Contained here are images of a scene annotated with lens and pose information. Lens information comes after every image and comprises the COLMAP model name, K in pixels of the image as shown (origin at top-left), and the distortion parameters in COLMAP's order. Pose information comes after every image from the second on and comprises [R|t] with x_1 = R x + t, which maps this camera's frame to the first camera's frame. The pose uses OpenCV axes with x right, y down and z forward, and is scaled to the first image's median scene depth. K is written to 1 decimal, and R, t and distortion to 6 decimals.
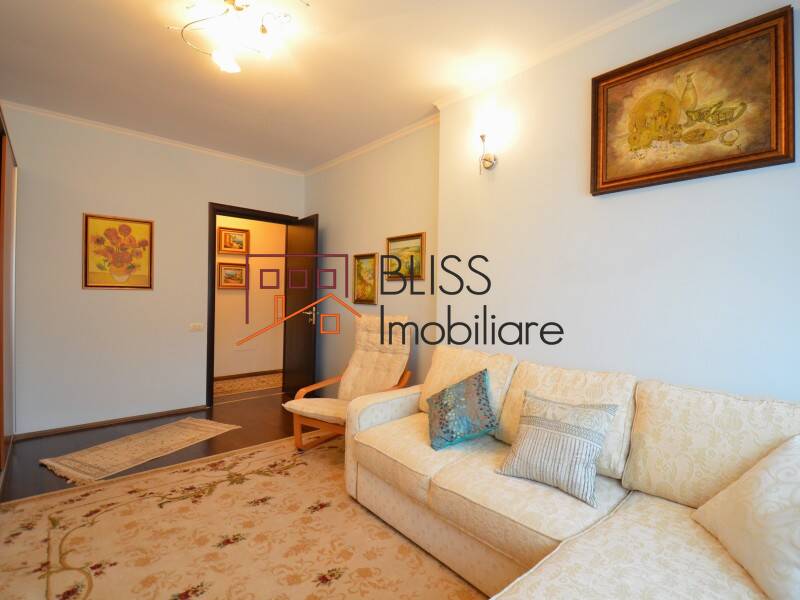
lens RADIAL K [[416.0, 0, 419.9], [0, 416.0, 289.1], [0, 0, 1]] dist [-0.048256, 0.005051]
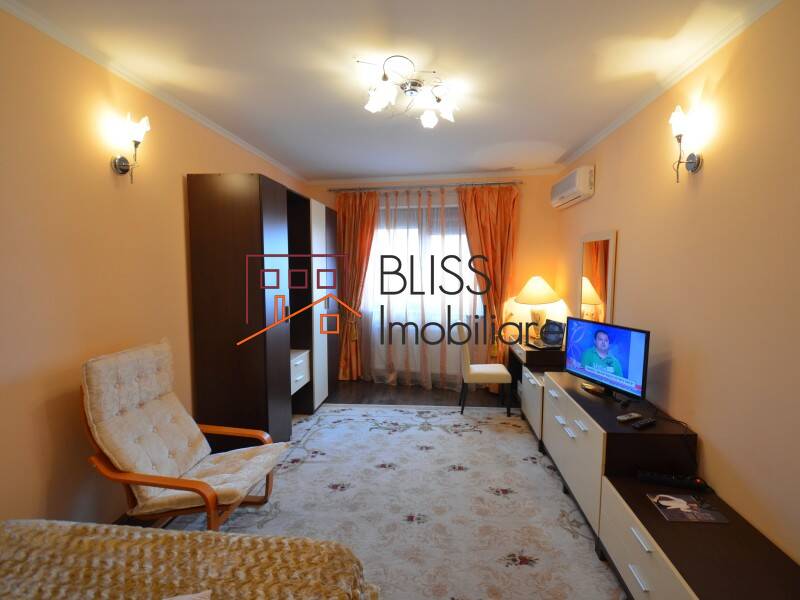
lens RADIAL K [[390.3, 0, 426.8], [0, 390.3, 304.8], [0, 0, 1]] dist [0.010074, -0.018806]
pose [[0.722851, 0.071544, -0.687290, 0.423480], [-0.013770, 0.995920, 0.089188, -0.033500], [0.690867, -0.055005, 0.720887, 0.151127]]
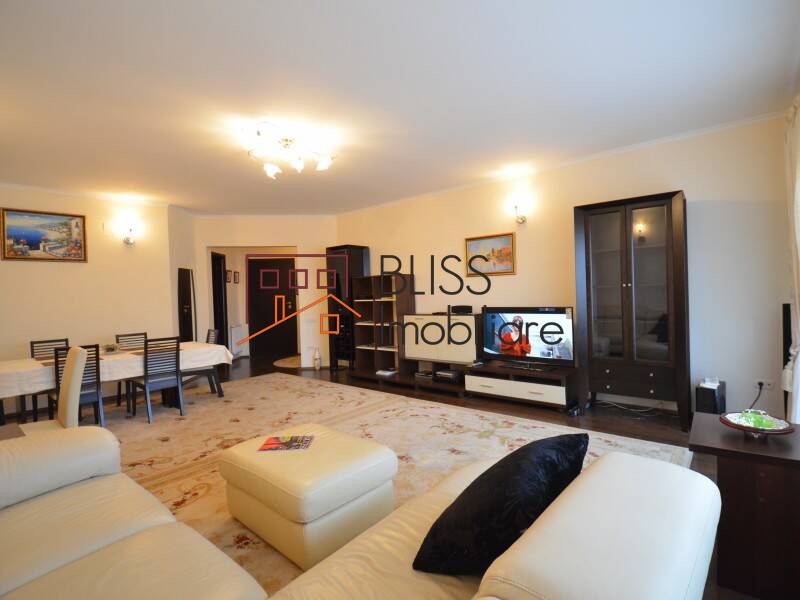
lens RADIAL K [[390.3, 0, 431.5], [0, 390.3, 298.6], [0, 0, 1]] dist [0.010074, -0.018806]
pose [[0.182088, 0.007223, -0.983256, 0.702824], [0.029474, 0.999484, 0.012800, 0.063872], [0.982840, -0.031311, 0.181781, 0.742258]]
